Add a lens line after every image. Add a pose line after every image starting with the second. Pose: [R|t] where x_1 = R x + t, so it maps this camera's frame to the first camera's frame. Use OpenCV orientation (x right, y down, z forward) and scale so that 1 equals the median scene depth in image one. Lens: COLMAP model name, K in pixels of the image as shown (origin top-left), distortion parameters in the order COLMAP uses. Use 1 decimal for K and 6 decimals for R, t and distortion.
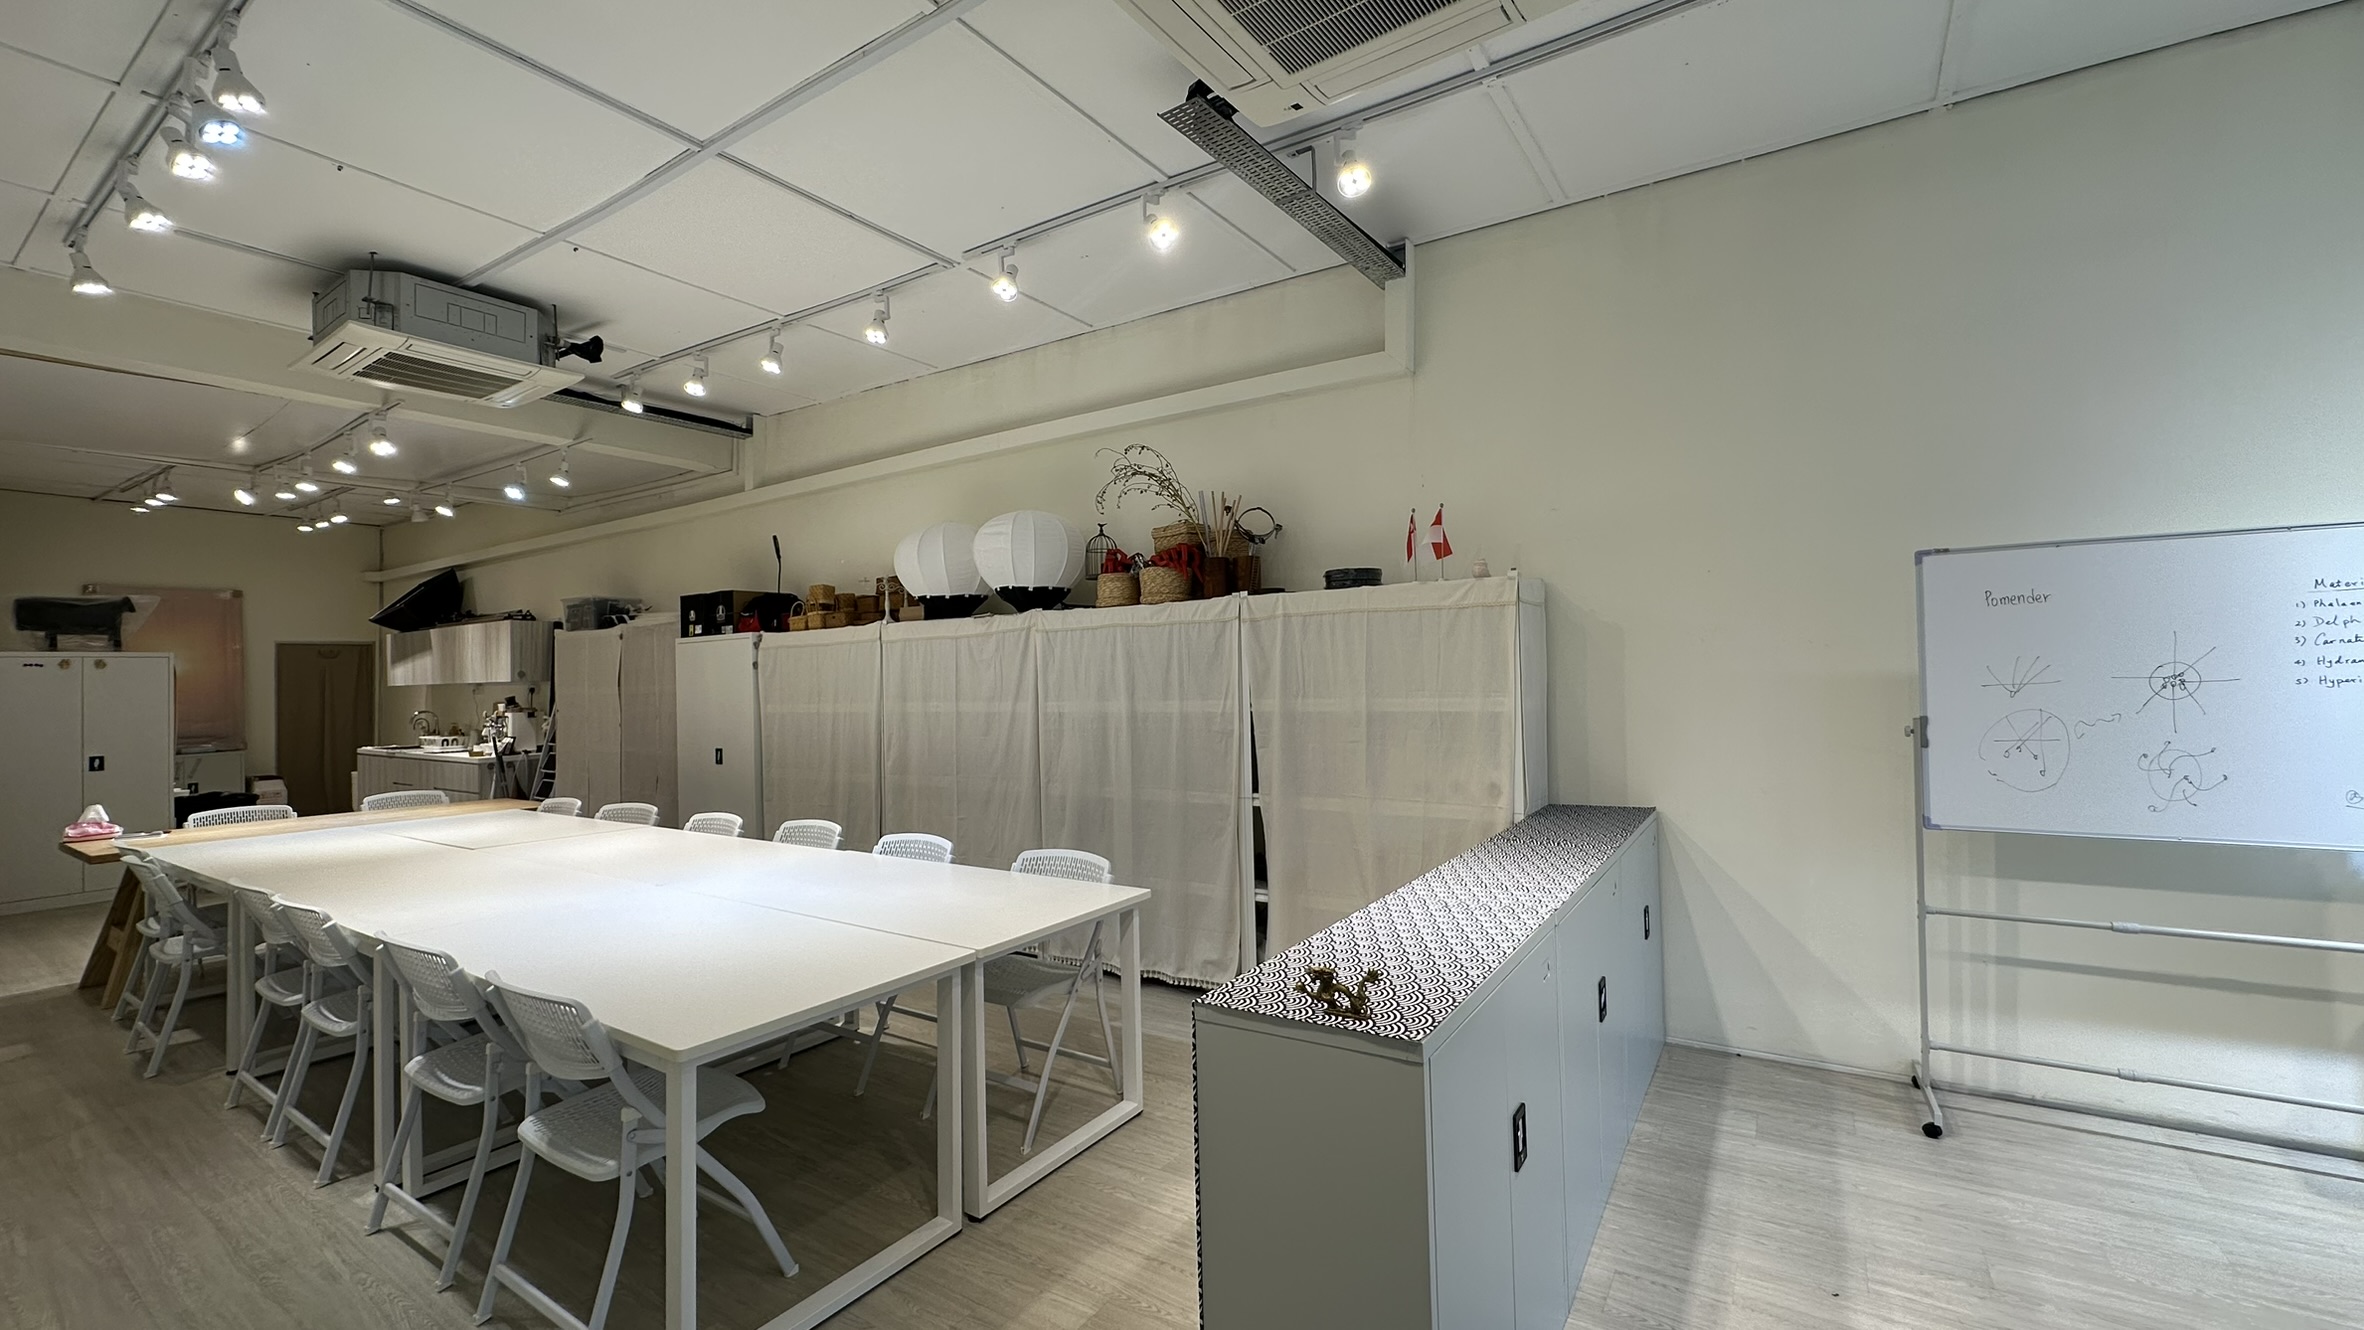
lens RADIAL K [[953.7, 0, 1195.0], [0, 953.7, 663.9], [0, 0, 1]] dist [0.000463, 0.000066]
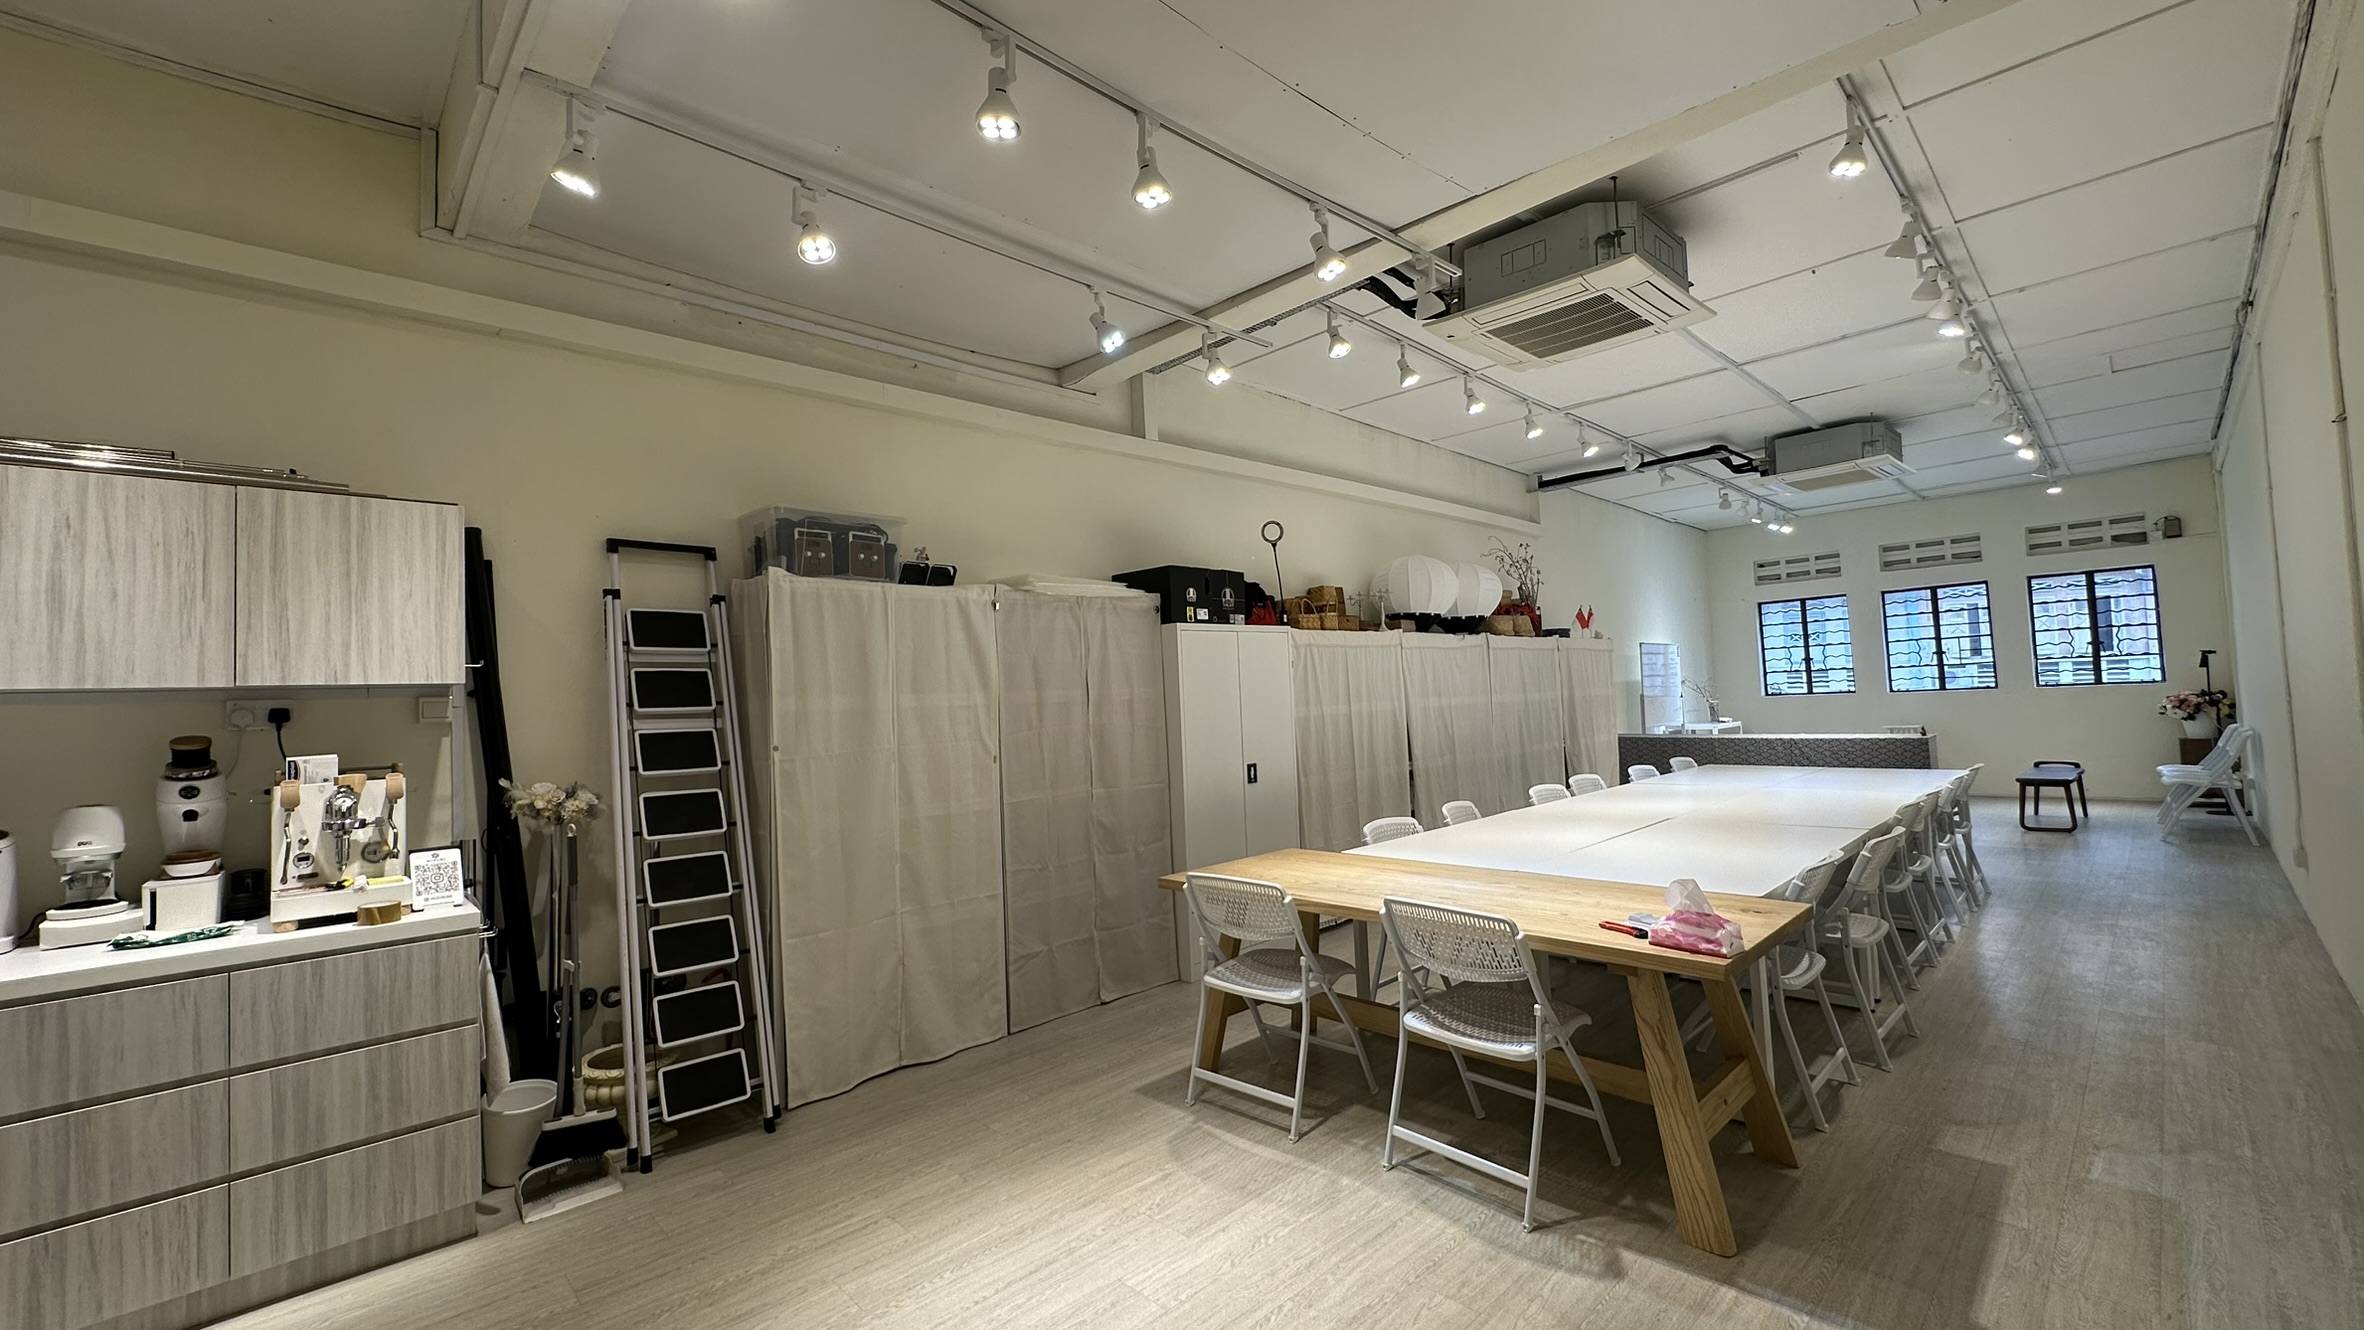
lens RADIAL K [[953.7, 0, 1192.2], [0, 953.7, 661.6], [0, 0, 1]] dist [0.000463, 0.000066]
pose [[0.212680, 0.048597, 0.975913, -1.305309], [0.017705, 0.998407, -0.053576, 0.043986], [-0.976961, 0.028673, 0.211481, 0.872542]]
